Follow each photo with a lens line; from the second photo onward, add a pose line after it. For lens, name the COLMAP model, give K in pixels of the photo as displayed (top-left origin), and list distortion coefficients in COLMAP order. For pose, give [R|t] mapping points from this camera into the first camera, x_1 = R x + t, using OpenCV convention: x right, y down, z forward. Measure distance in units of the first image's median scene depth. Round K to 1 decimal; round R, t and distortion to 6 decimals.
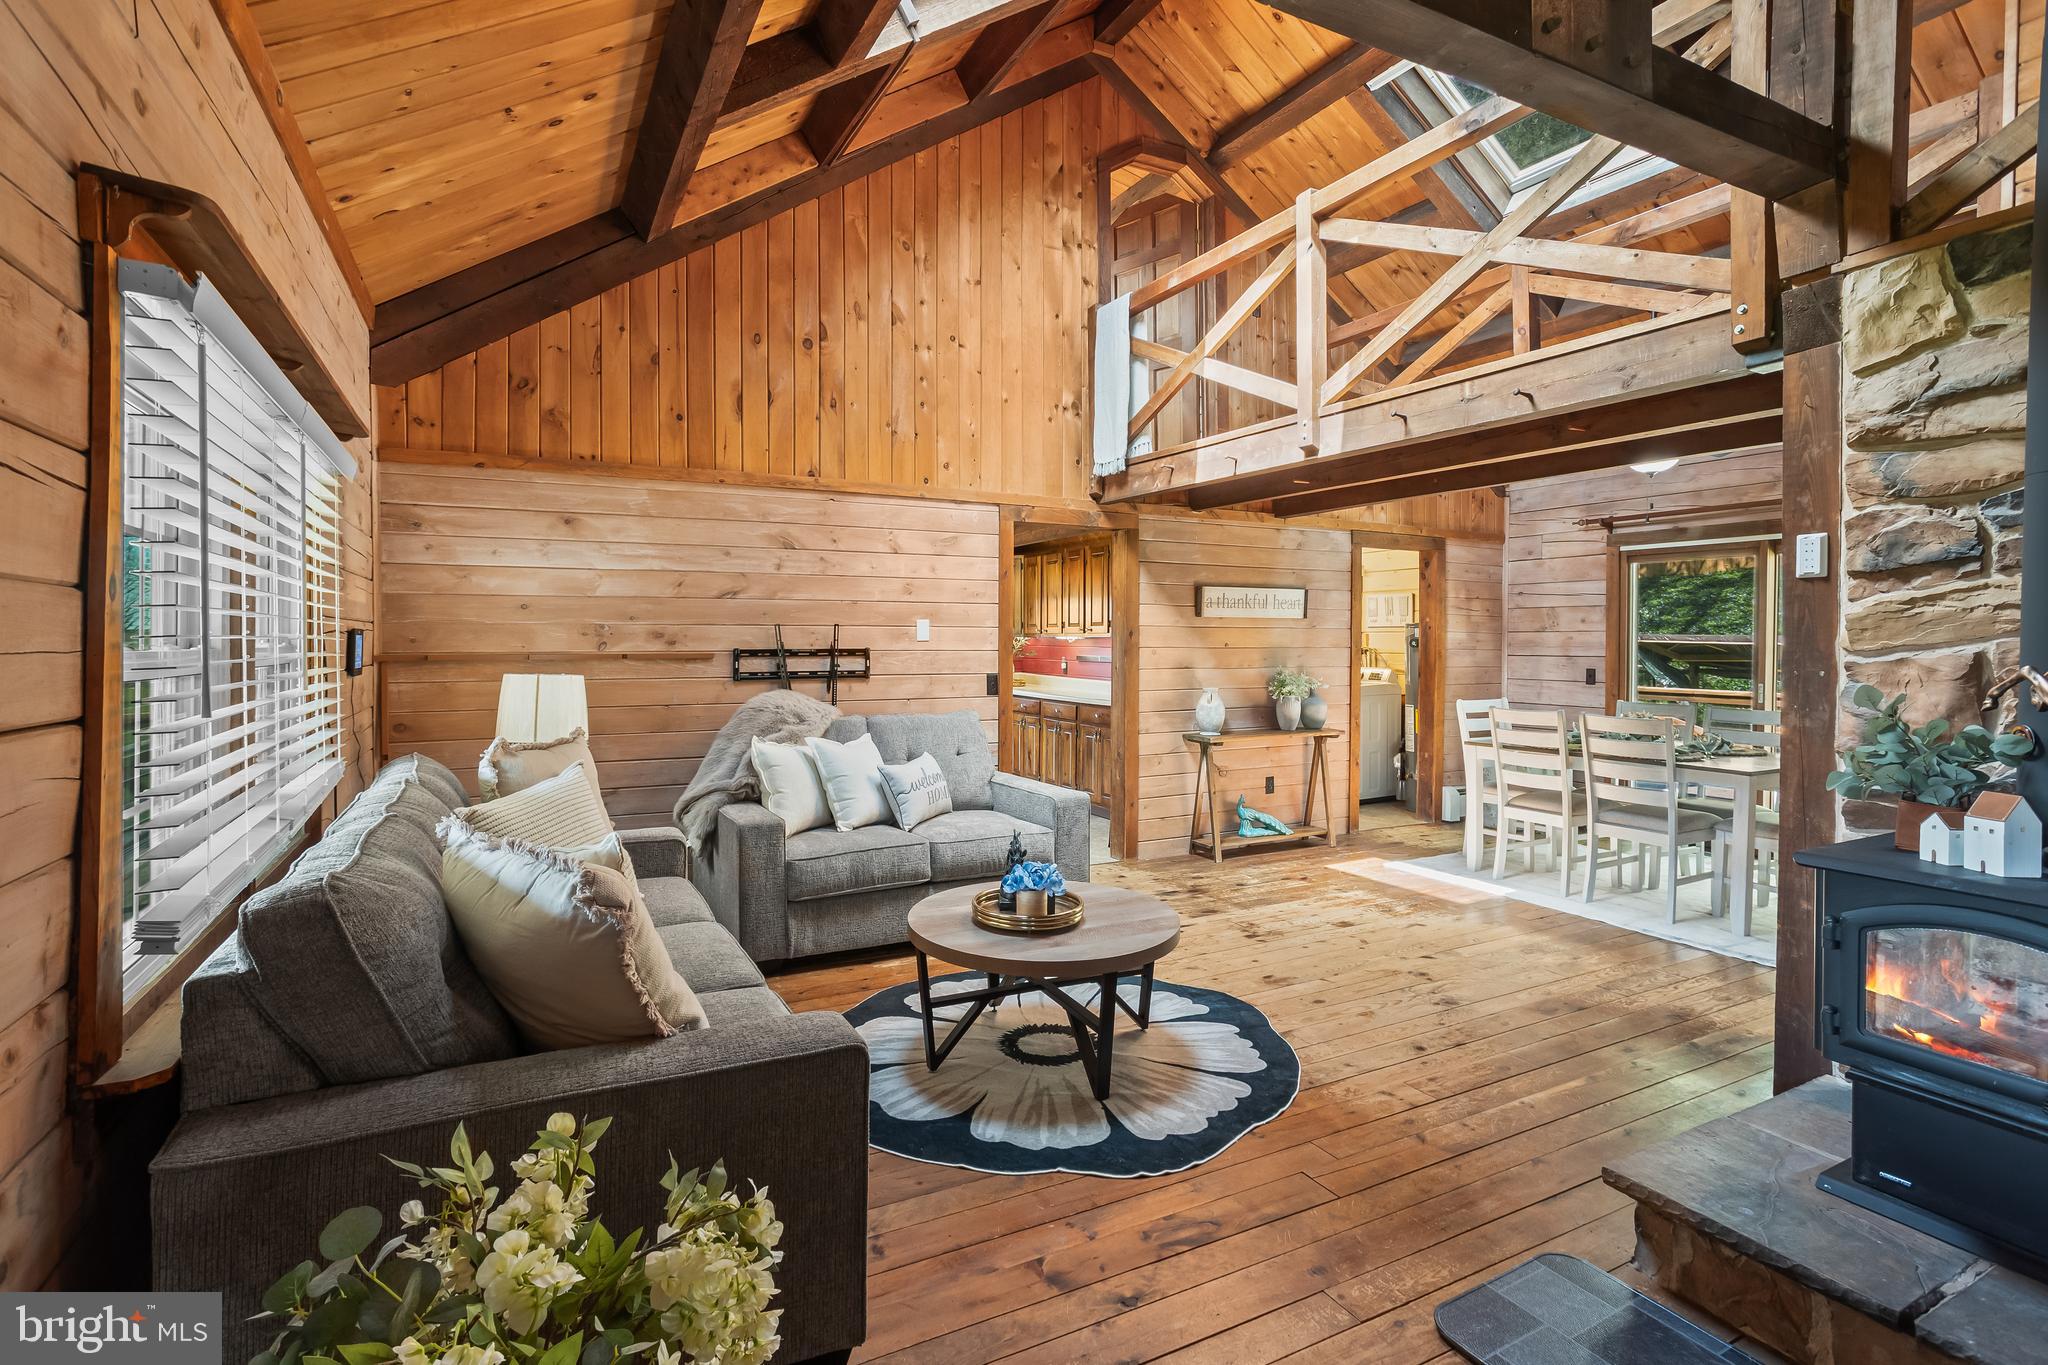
lens RADIAL K [[1004.7, 0, 1026.1], [0, 1004.7, 634.3], [0, 0, 1]] dist [-0.039011, 0.017719]
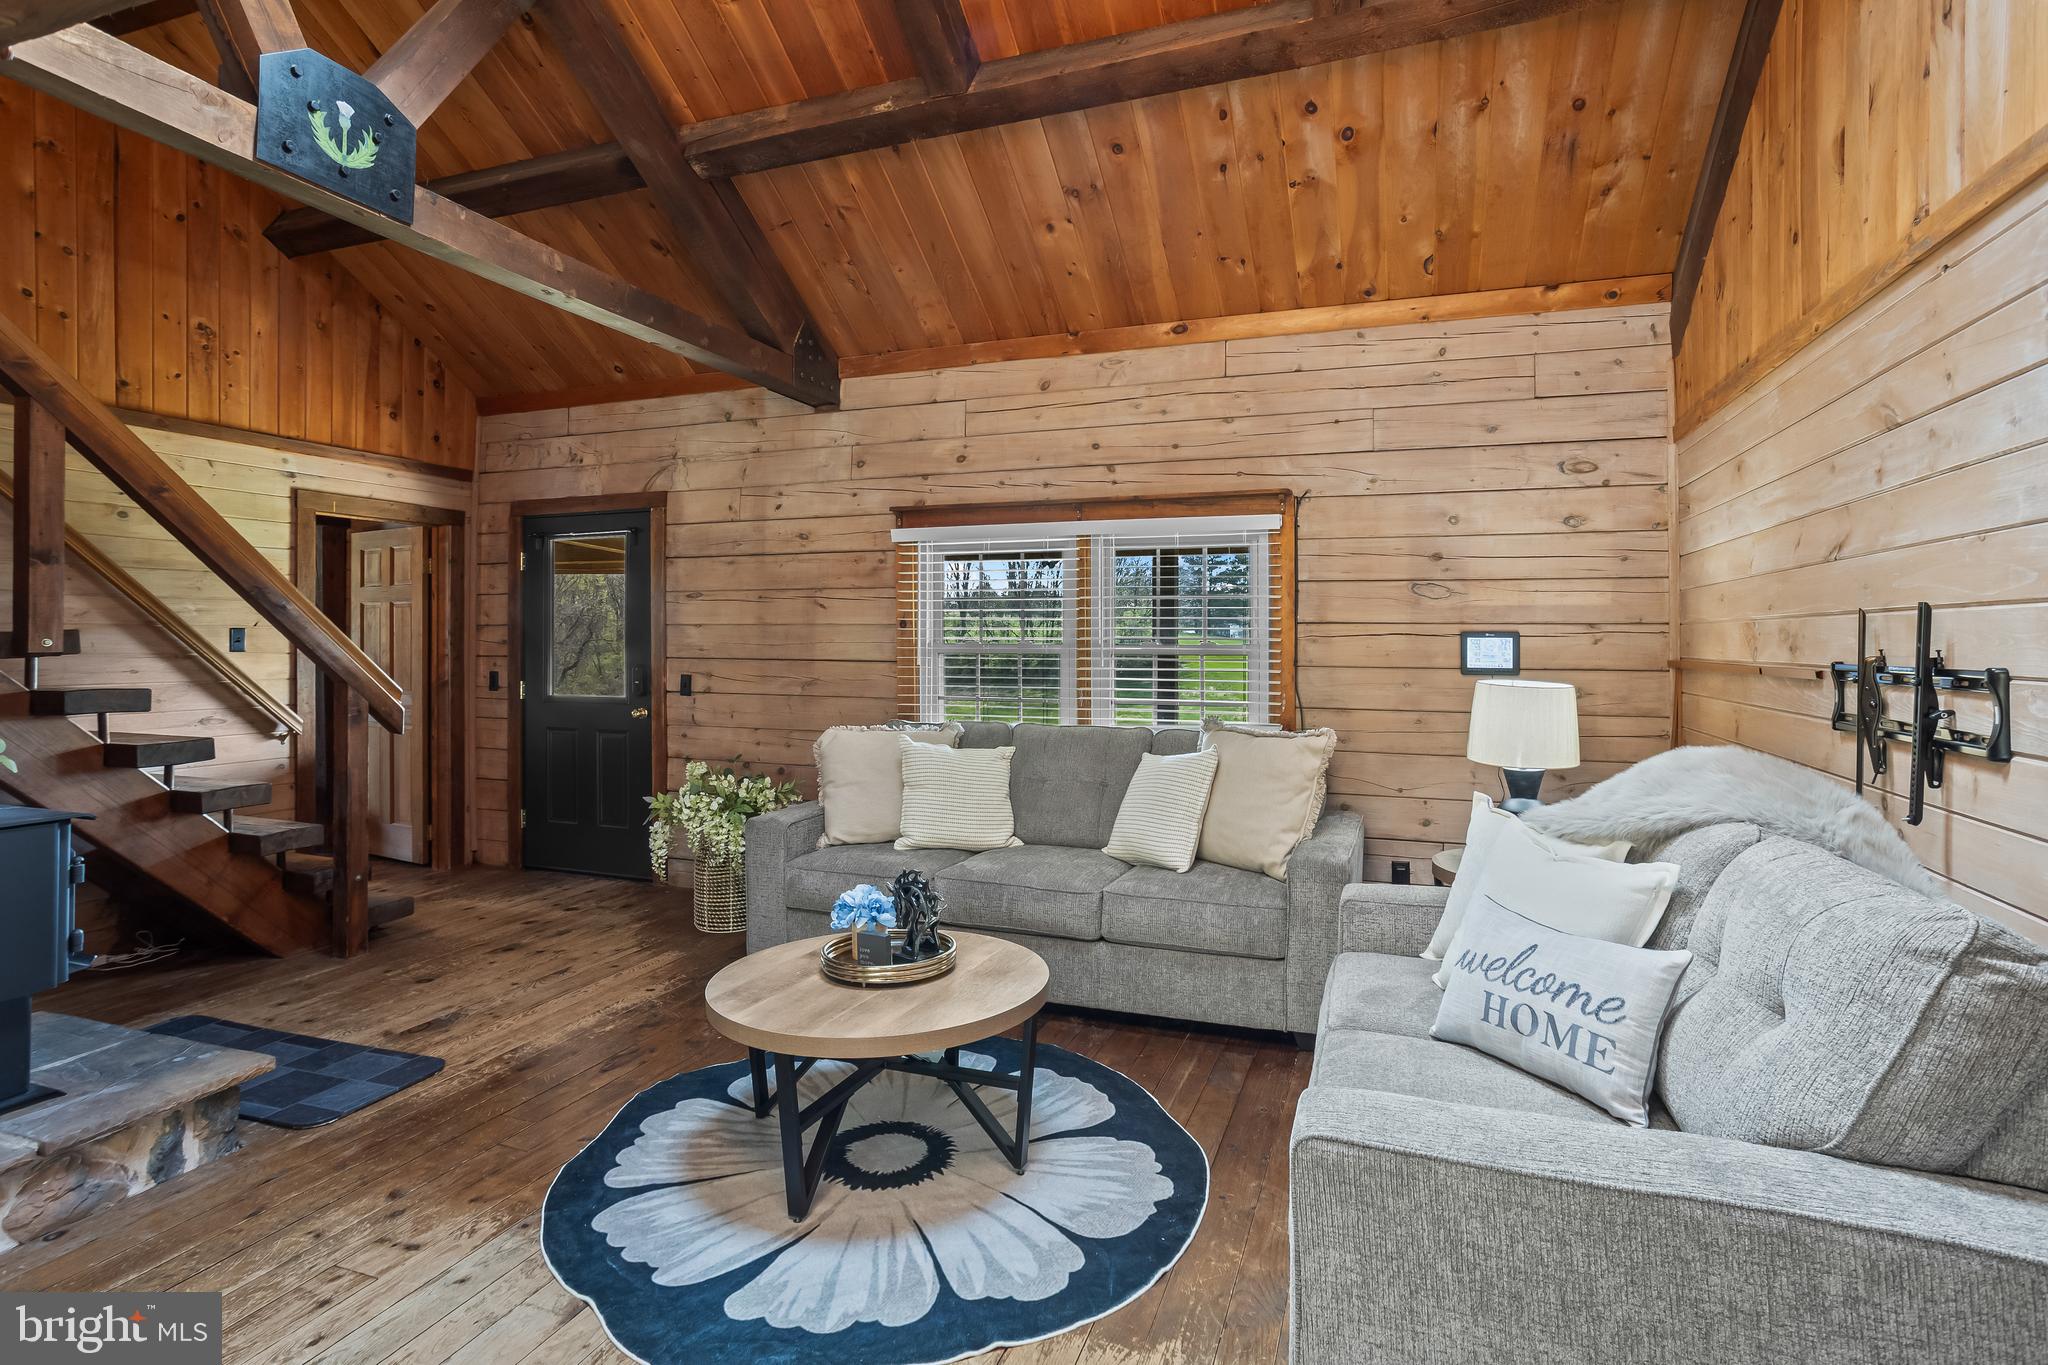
lens RADIAL K [[1004.7, 0, 1053.3], [0, 1004.7, 633.0], [0, 0, 1]] dist [-0.039011, 0.017719]
pose [[-0.727031, -0.016007, -0.686418, 0.322671], [-0.013389, 0.999869, -0.009136, 0.009609], [0.686474, 0.002548, -0.727150, 1.139017]]
